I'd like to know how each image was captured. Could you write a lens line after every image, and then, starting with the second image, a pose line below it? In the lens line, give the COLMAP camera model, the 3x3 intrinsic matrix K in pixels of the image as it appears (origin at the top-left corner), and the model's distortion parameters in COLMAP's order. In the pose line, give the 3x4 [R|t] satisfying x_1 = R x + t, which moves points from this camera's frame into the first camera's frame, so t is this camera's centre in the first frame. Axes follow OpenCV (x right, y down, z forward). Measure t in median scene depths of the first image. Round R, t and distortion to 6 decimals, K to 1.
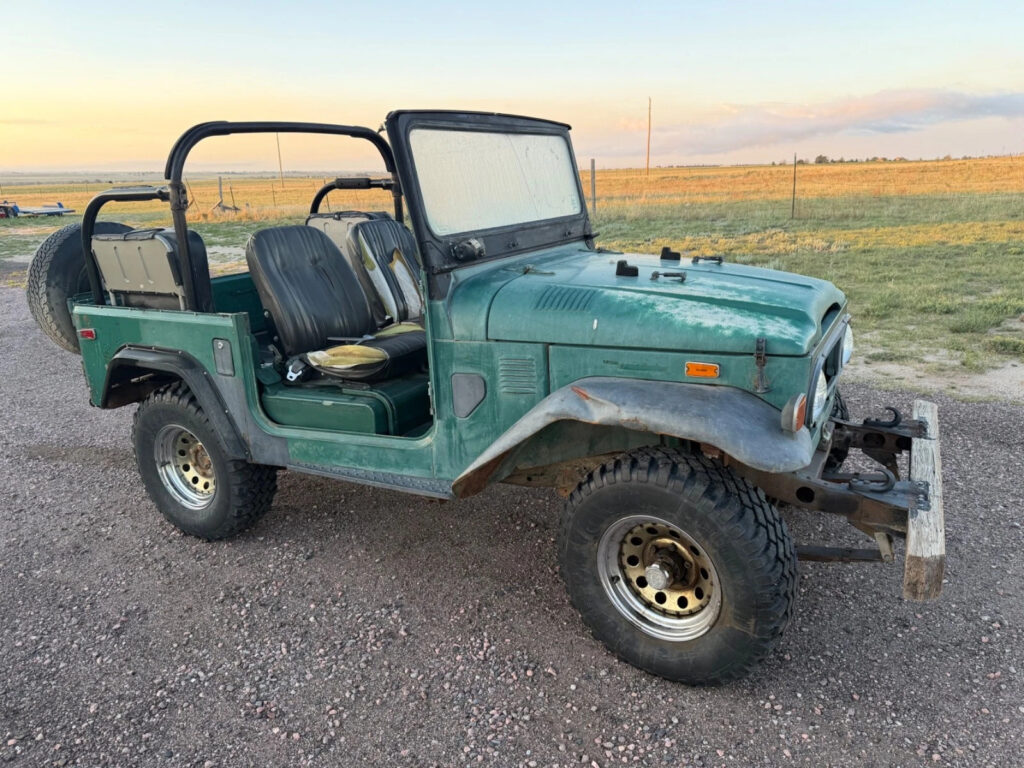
lens RADIAL K [[724.5, 0, 513.8], [0, 724.5, 385.1], [0, 0, 1]] dist [0.057095, -0.078156]
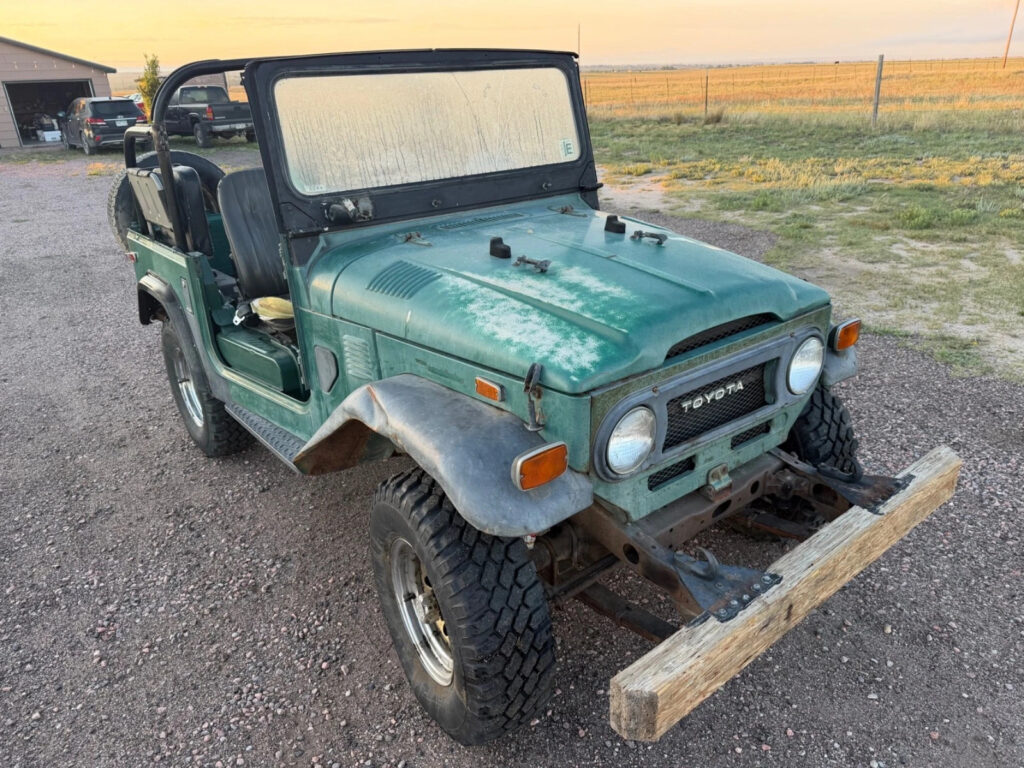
lens RADIAL K [[724.5, 0, 516.1], [0, 724.5, 382.4], [0, 0, 1]] dist [0.057095, -0.078156]
pose [[0.922683, 0.145332, -0.357121, 0.456907], [-0.098979, 0.984482, 0.144908, -0.119259], [0.372639, -0.098356, 0.922749, 0.193092]]
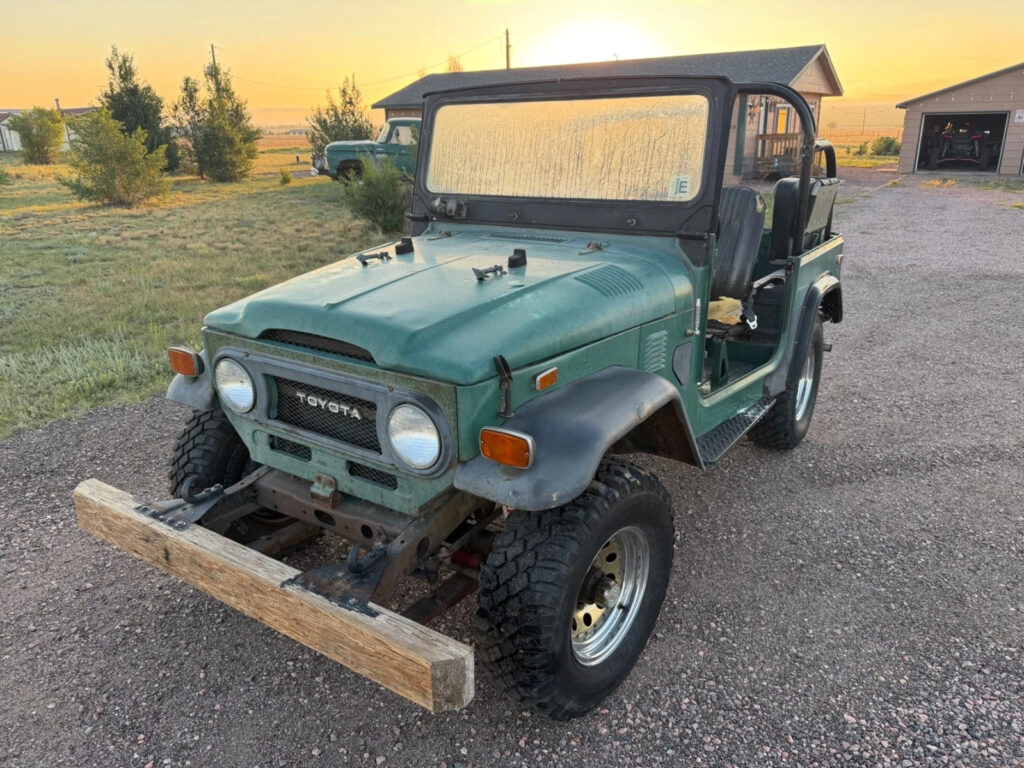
lens RADIAL K [[724.5, 0, 507.4], [0, 724.5, 382.5], [0, 0, 1]] dist [0.057095, -0.078156]
pose [[-0.088827, 0.345838, -0.934080, 1.047844], [-0.268144, 0.894863, 0.356817, -0.354967], [0.959275, 0.282163, 0.013247, 1.079118]]
